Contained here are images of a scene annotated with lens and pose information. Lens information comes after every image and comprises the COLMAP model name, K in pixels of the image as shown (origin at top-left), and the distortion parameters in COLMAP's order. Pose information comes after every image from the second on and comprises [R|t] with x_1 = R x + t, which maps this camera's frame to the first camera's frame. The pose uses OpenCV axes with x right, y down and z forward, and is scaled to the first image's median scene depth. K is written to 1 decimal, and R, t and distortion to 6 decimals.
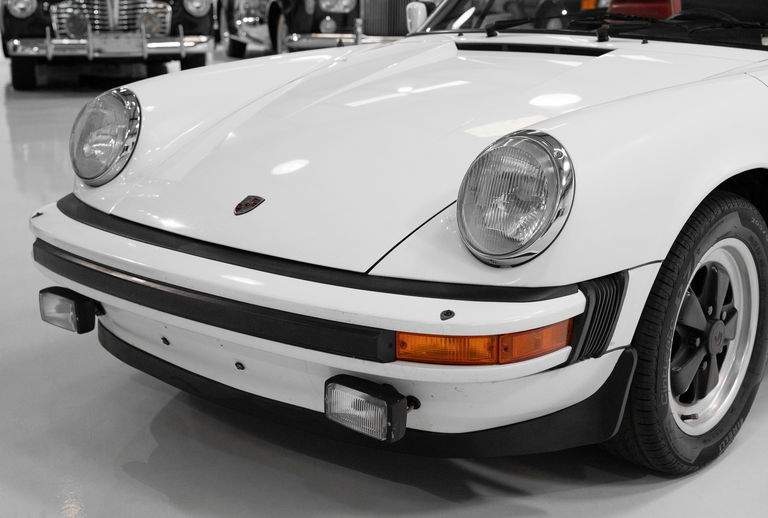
lens RADIAL K [[1140.5, 0, 352.3], [0, 1140.5, 261.3], [0, 0, 1]] dist [0.011799, 0.051956]
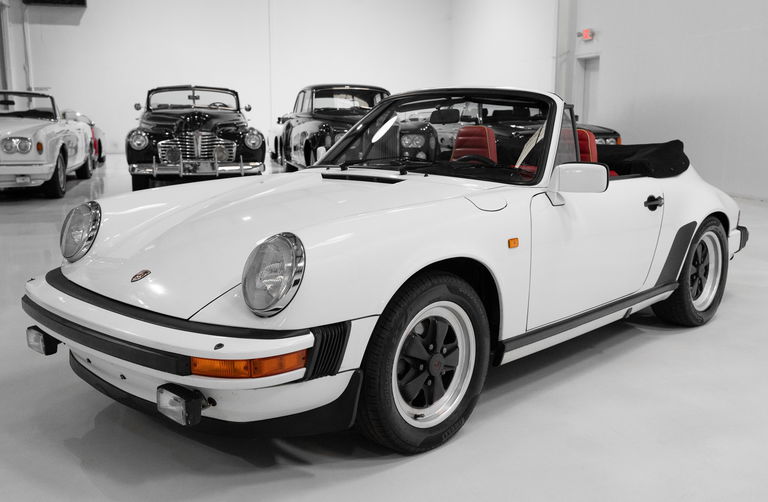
lens RADIAL K [[776.3, 0, 374.3], [0, 776.3, 250.4], [0, 0, 1]] dist [-0.001026, 0.011801]
pose [[0.999300, 0.011972, -0.035442, 0.269320], [-0.014729, 0.996800, -0.078569, -0.004099], [0.034388, 0.079036, 0.996278, -0.073389]]
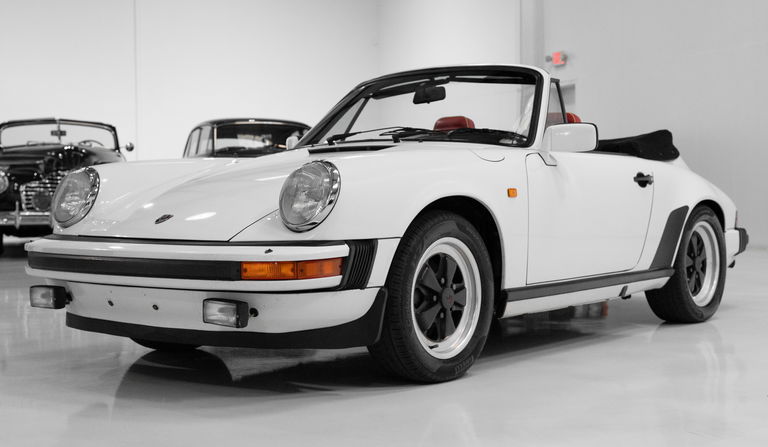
lens RADIAL K [[1127.1, 0, 360.6], [0, 1127.1, 239.2], [0, 0, 1]] dist [0.006463, 0.065014]
pose [[0.998592, -0.005647, 0.052754, 0.107019], [0.016412, 0.978428, -0.205937, 0.317056], [-0.050453, 0.206513, 0.977142, -0.603961]]
